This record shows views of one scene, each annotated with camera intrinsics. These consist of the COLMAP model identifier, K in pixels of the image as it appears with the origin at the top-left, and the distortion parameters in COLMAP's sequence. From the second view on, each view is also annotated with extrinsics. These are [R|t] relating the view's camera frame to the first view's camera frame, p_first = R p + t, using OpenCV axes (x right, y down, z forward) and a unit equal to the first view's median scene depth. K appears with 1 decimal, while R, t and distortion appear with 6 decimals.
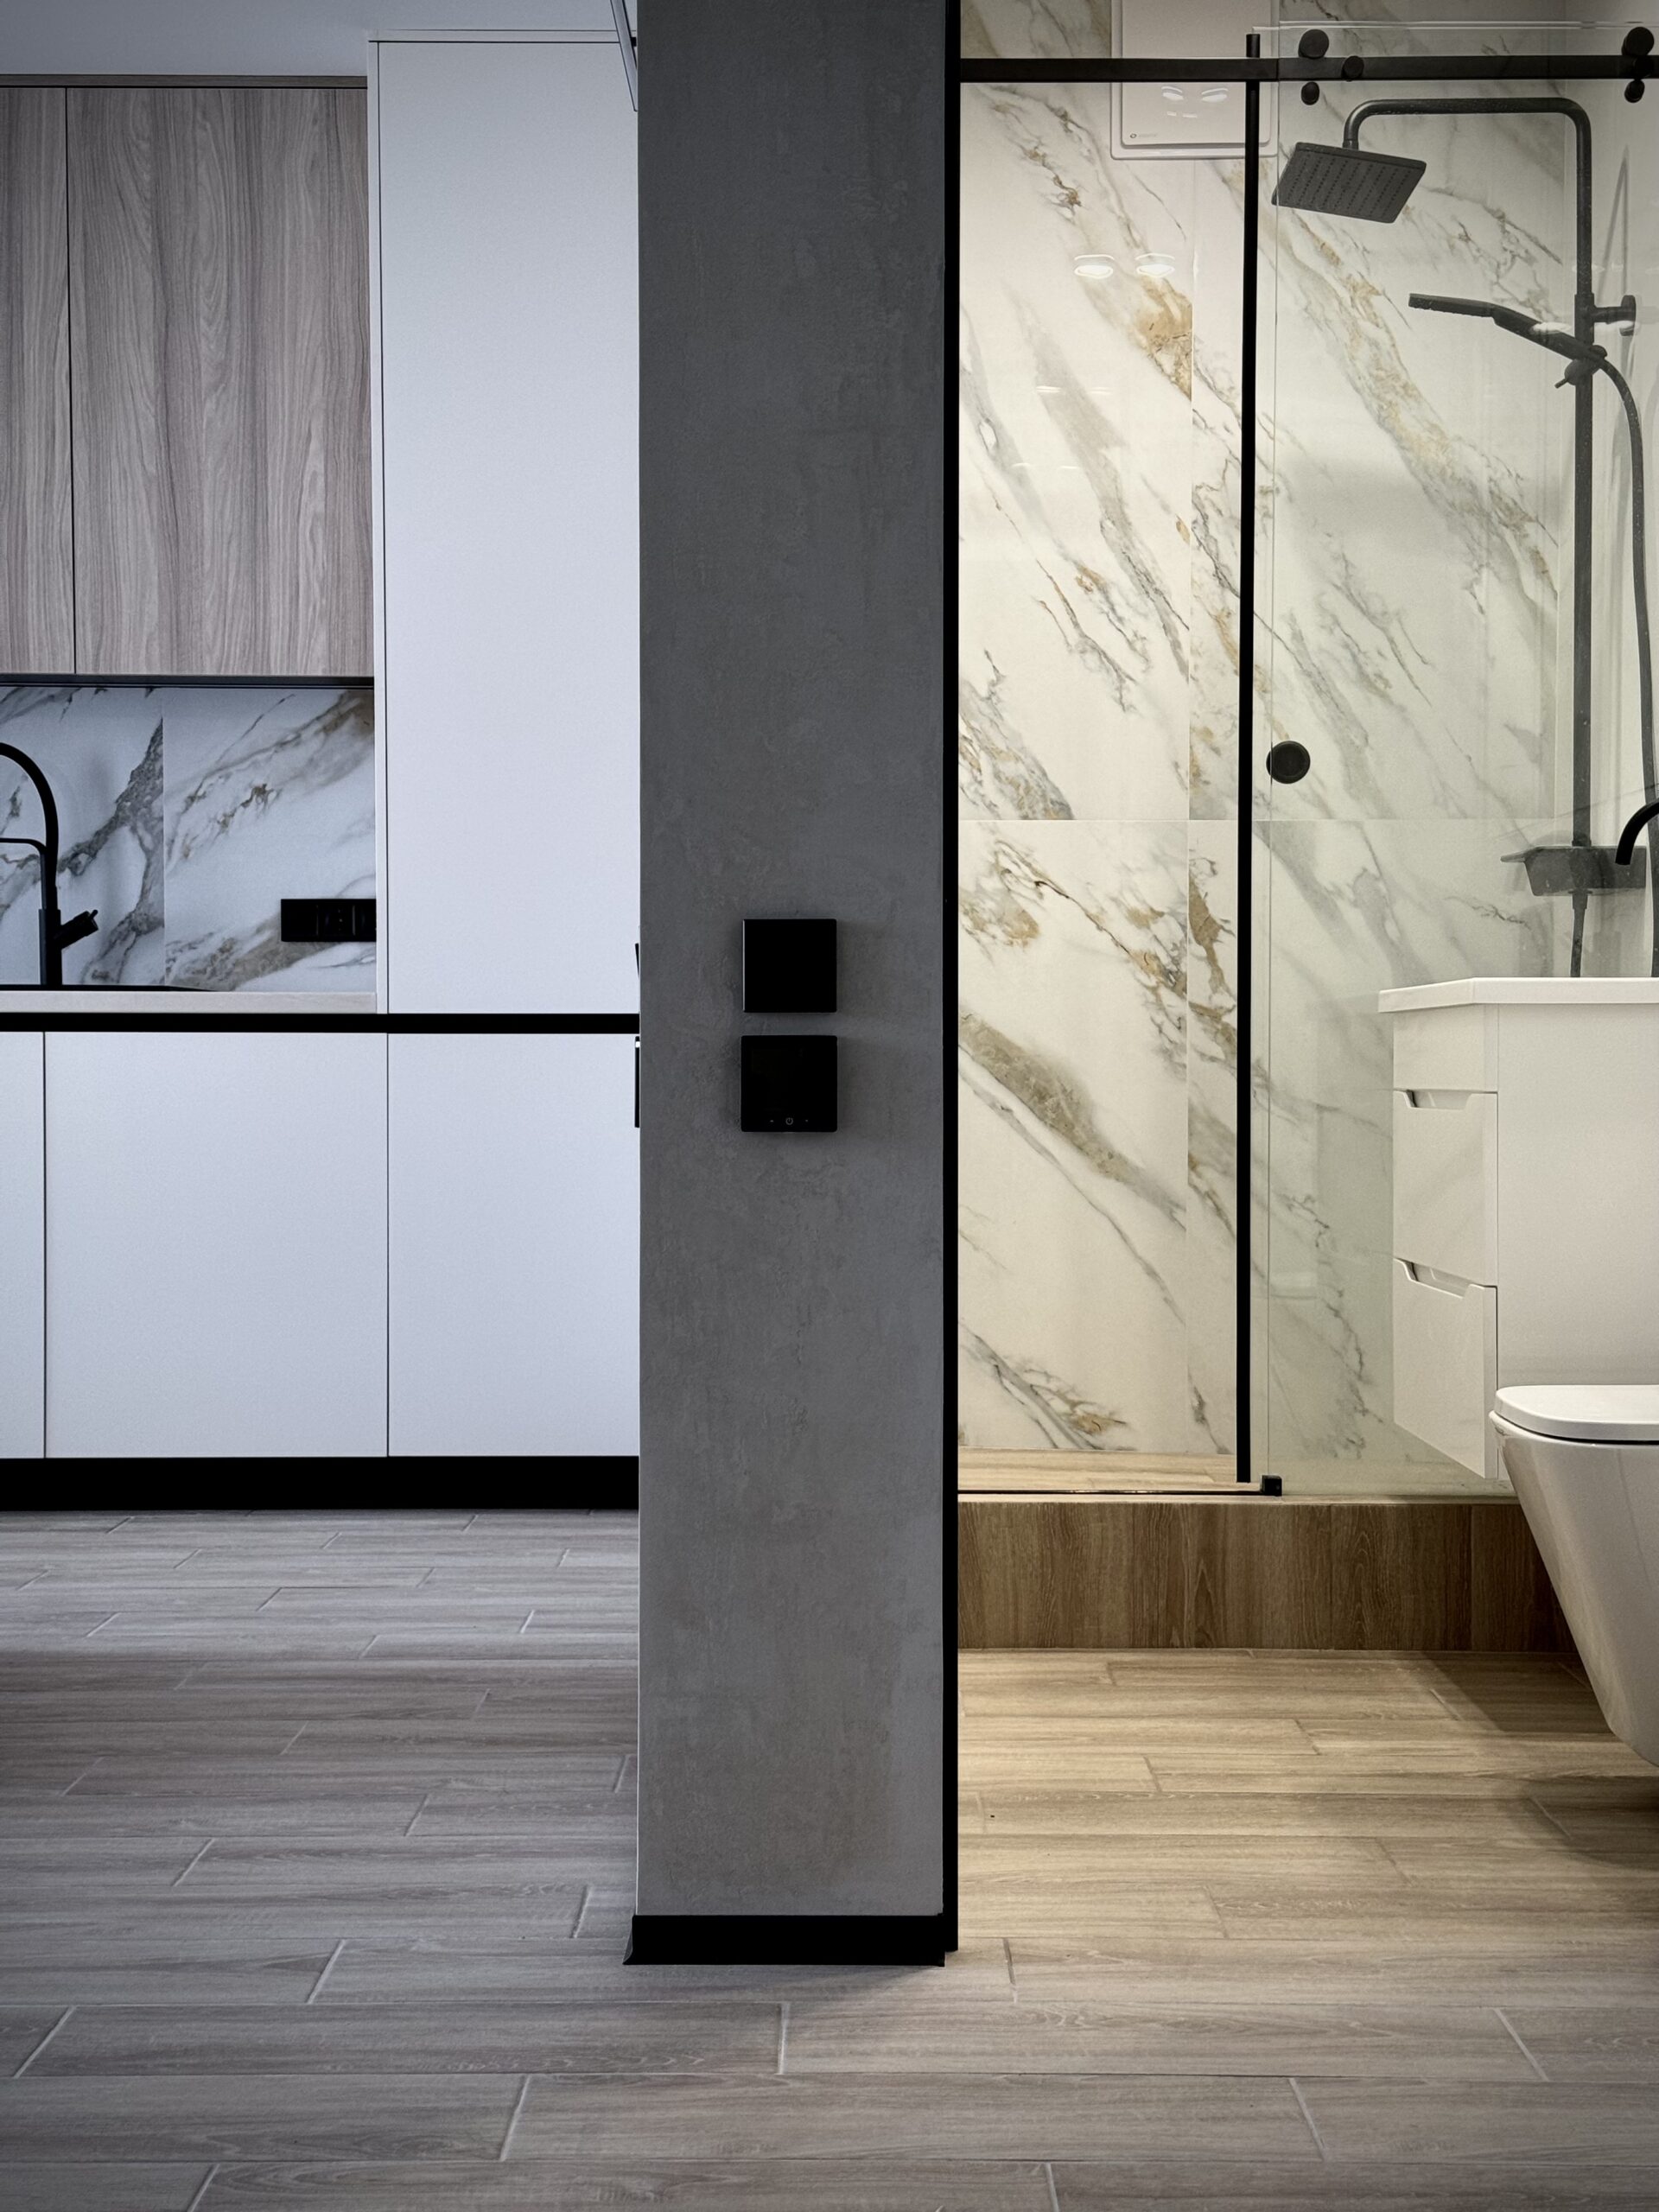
lens RADIAL K [[3060.6, 0, 829.5], [0, 3060.6, 1106.0], [0, 0, 1]] dist [0.212634, -0.451384]
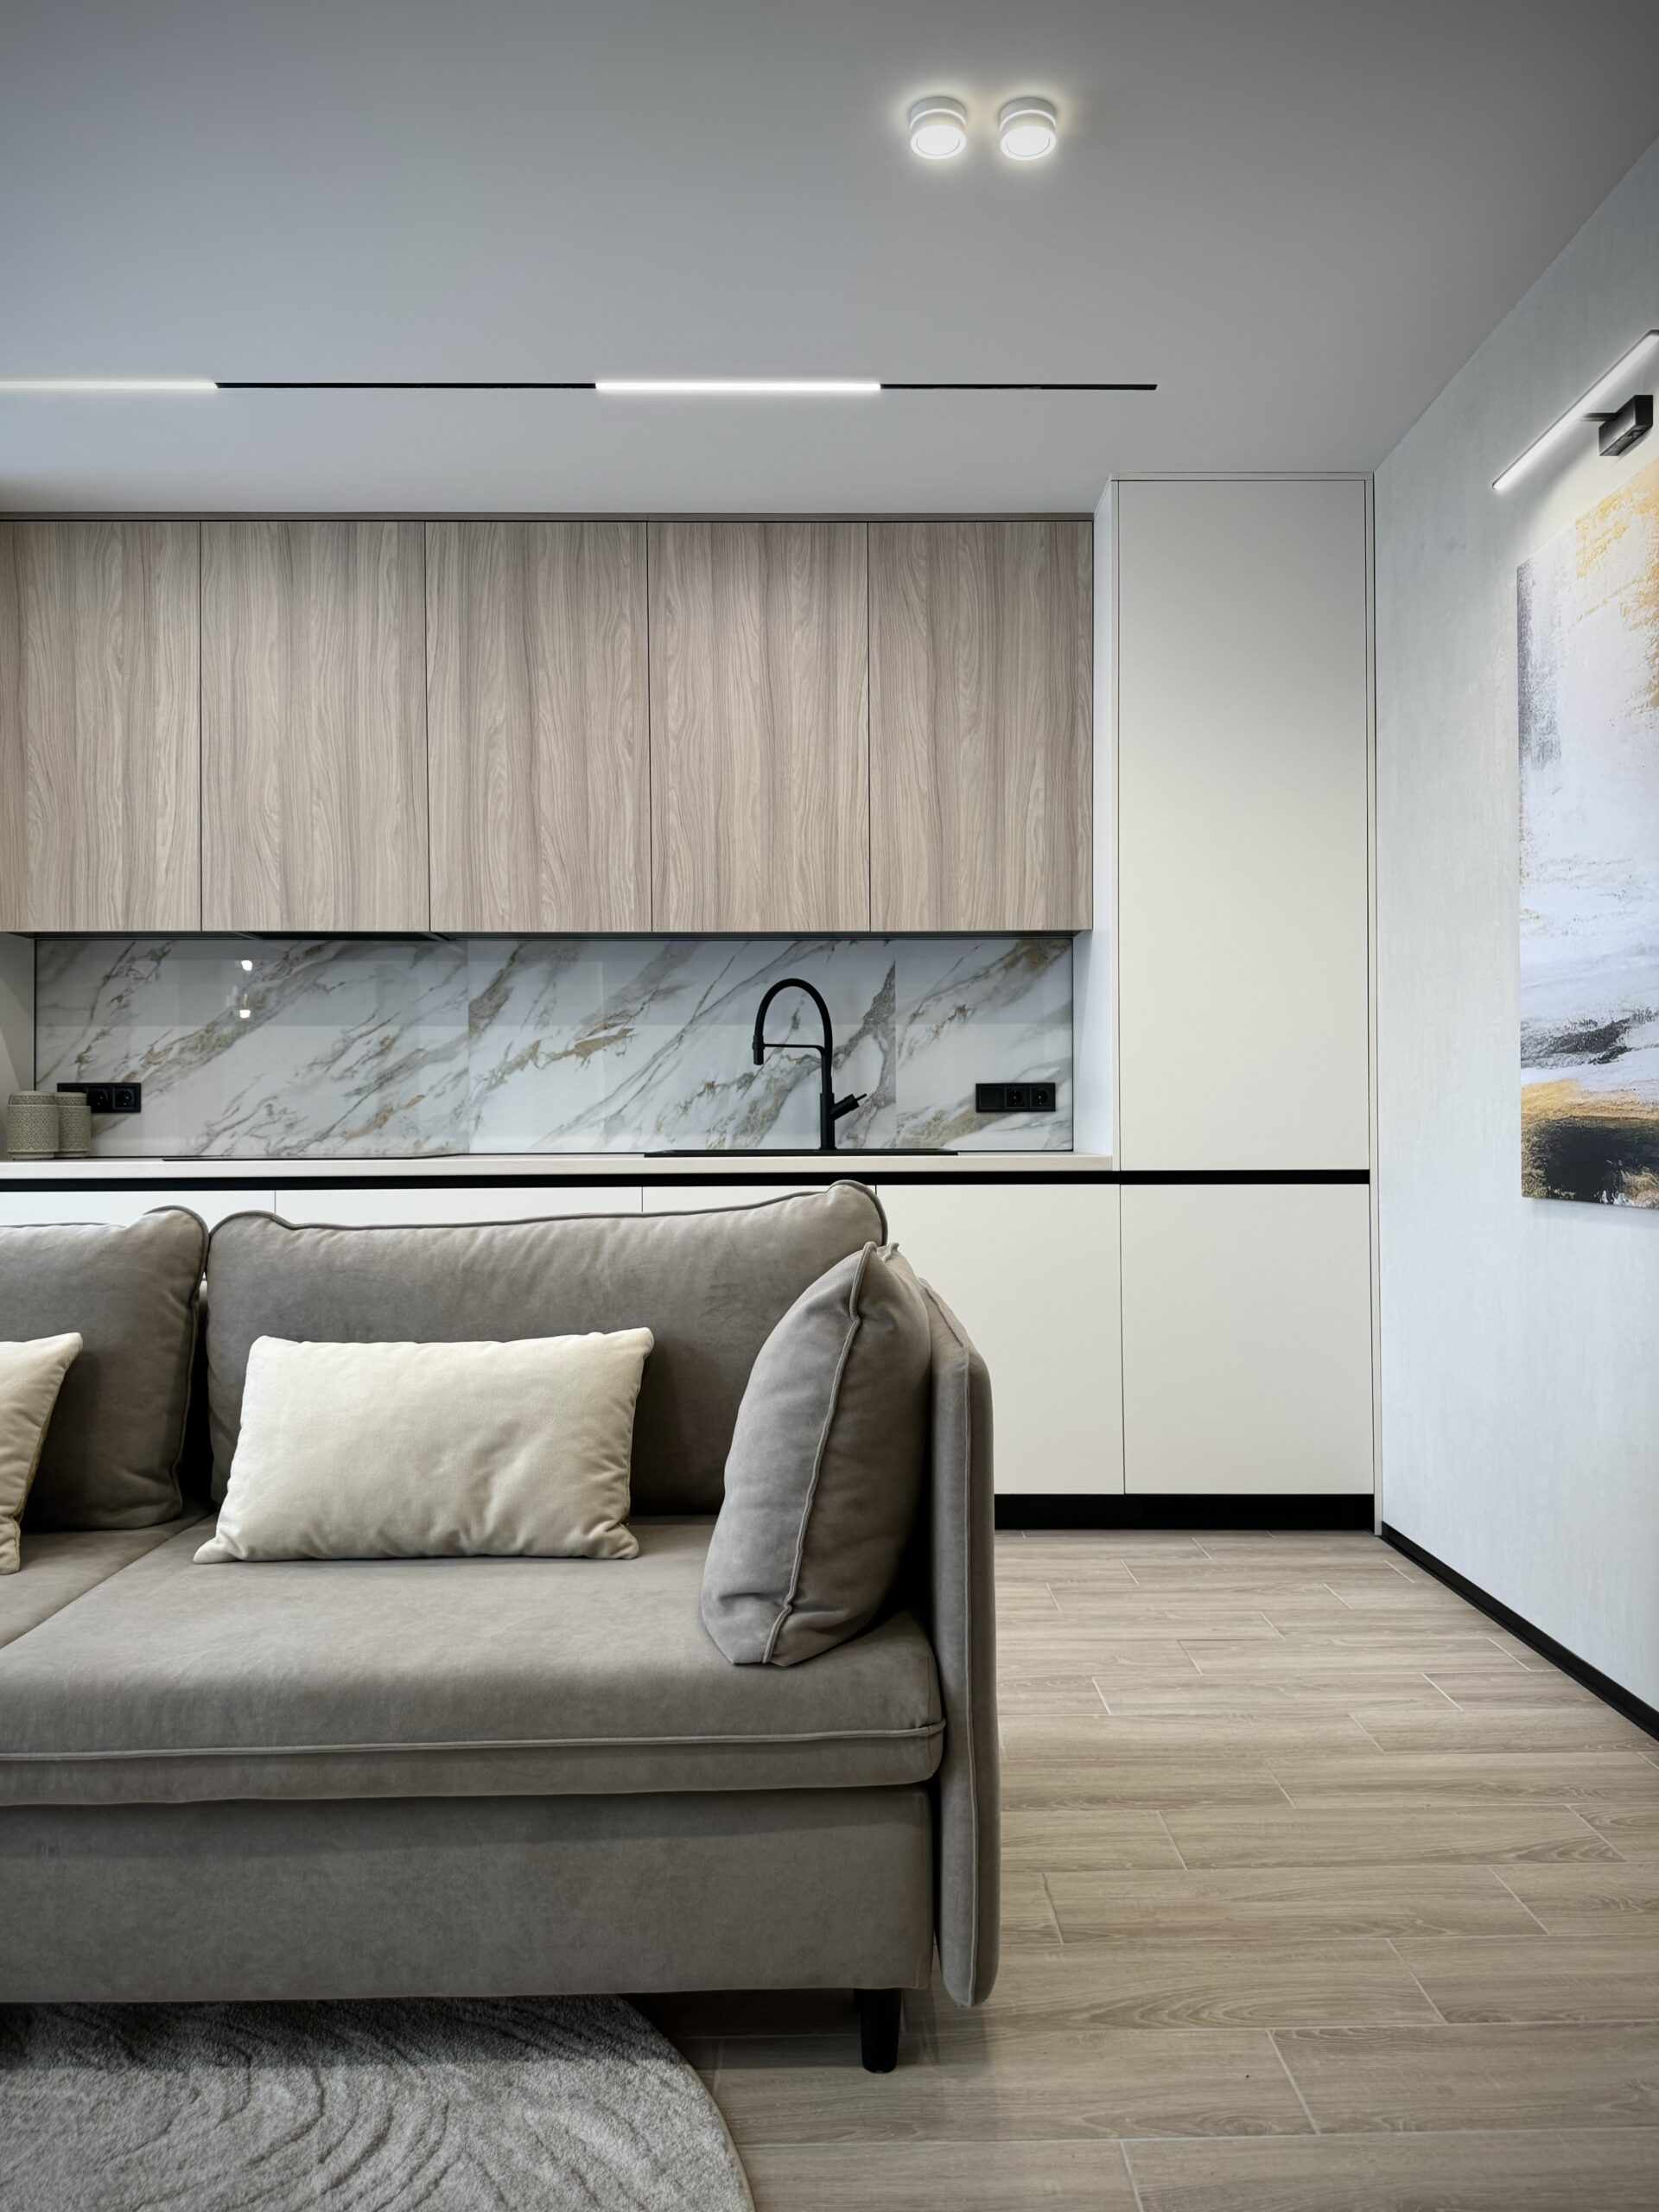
lens RADIAL K [[1564.8, 0, 875.8], [0, 1564.8, 1108.3], [0, 0, 1]] dist [0.164238, -0.300757]
pose [[0.999702, -0.004610, 0.023986, -0.259063], [0.005289, 0.999584, -0.028336, -0.036940], [-0.023845, 0.028454, 0.999311, 0.279579]]
